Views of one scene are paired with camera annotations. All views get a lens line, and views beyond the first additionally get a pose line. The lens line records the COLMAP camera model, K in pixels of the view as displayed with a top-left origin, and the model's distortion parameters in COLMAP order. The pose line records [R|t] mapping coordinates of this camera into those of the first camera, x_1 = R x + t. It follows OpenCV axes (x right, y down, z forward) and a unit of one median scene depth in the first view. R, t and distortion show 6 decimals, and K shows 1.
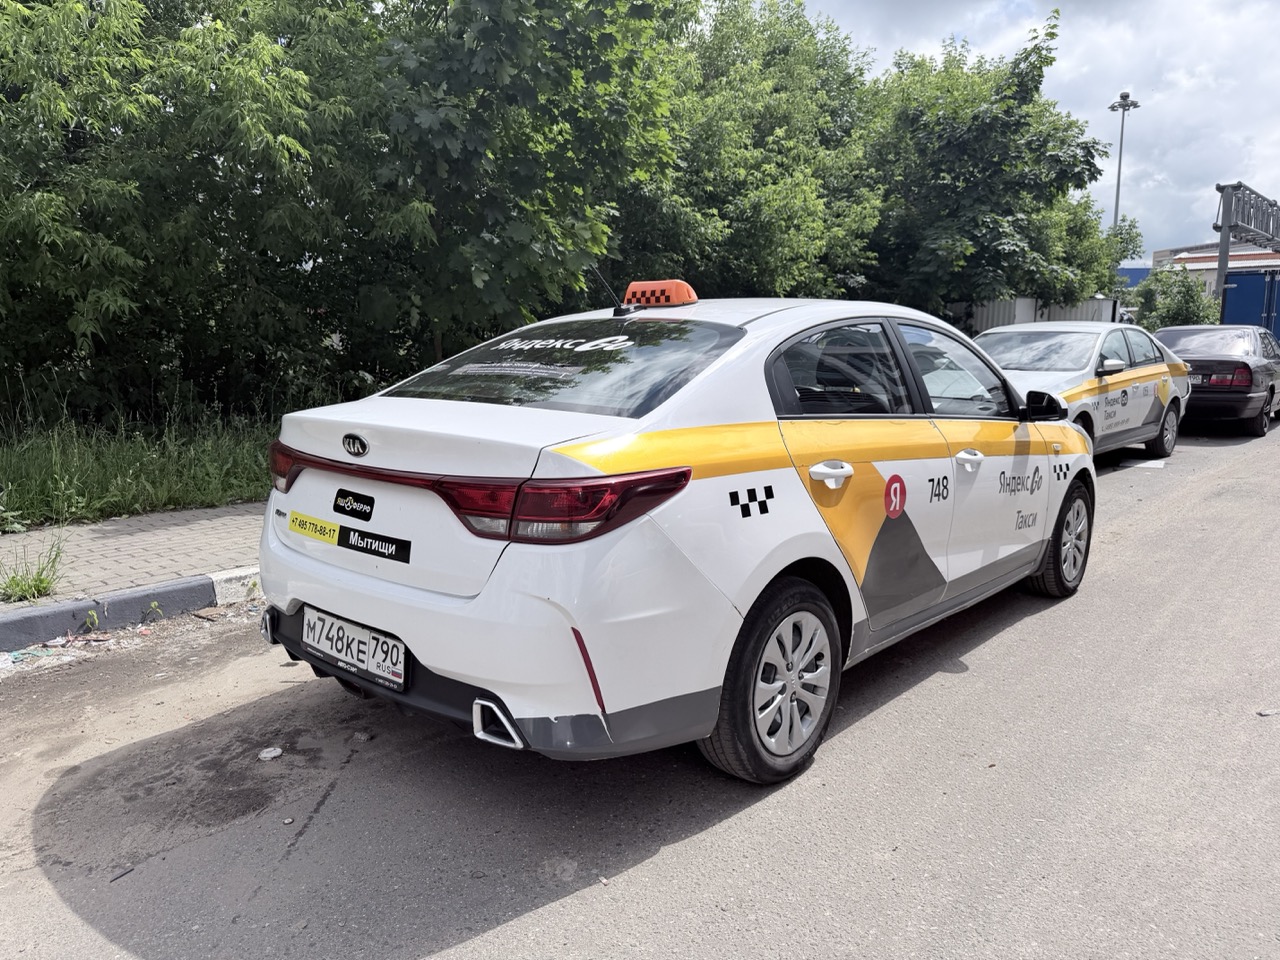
lens RADIAL K [[893.4, 0, 640.8], [0, 893.4, 485.3], [0, 0, 1]] dist [0.030187, -0.040345]
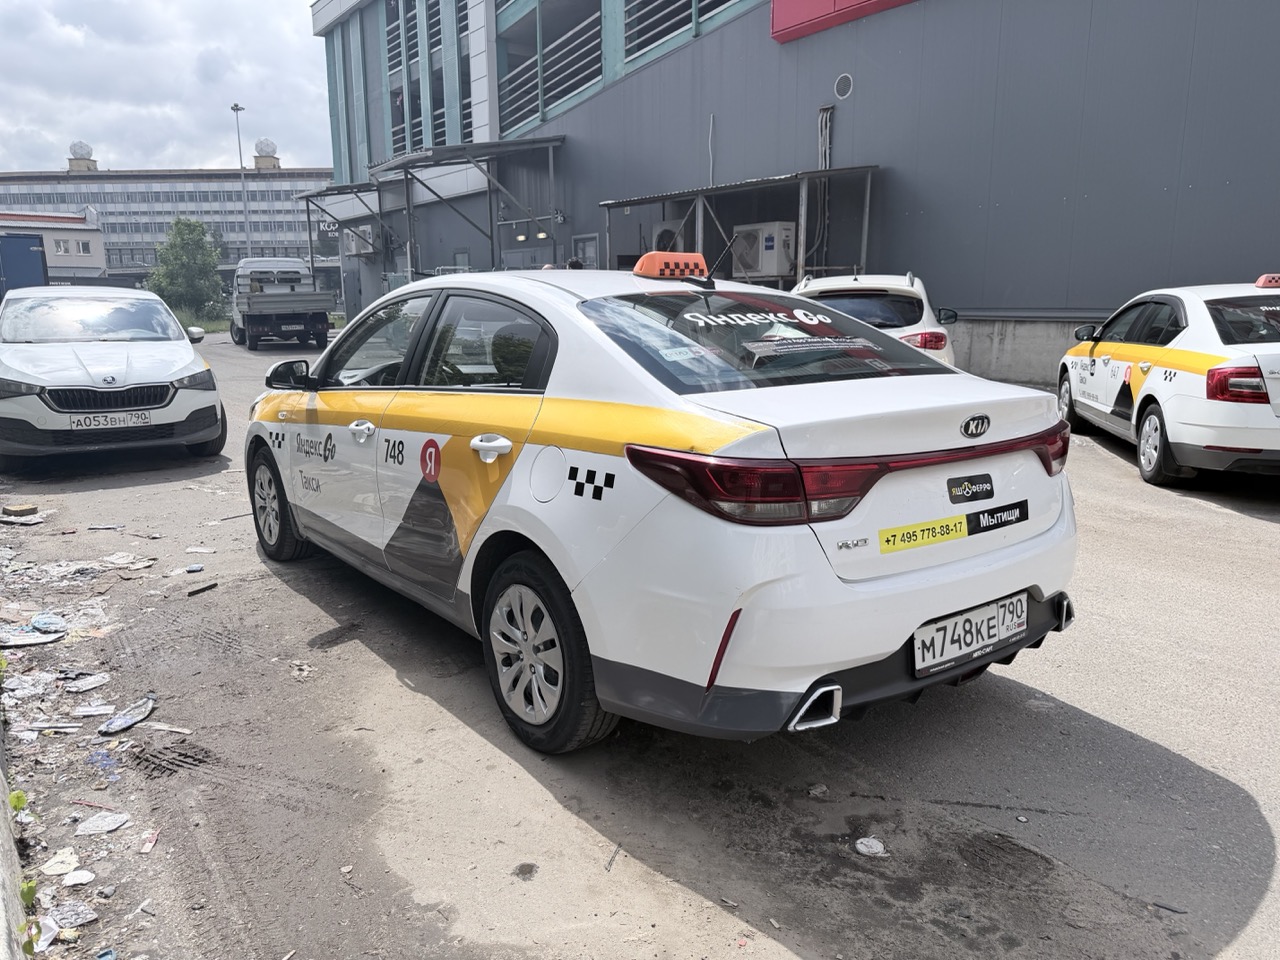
lens RADIAL K [[893.4, 0, 640.8], [0, 893.4, 485.3], [0, 0, 1]] dist [0.030187, -0.040345]
pose [[0.195359, -0.186969, 0.962745, -1.321329], [0.149549, 0.975859, 0.159169, -0.188959], [-0.969263, 0.112882, 0.218604, 1.136354]]
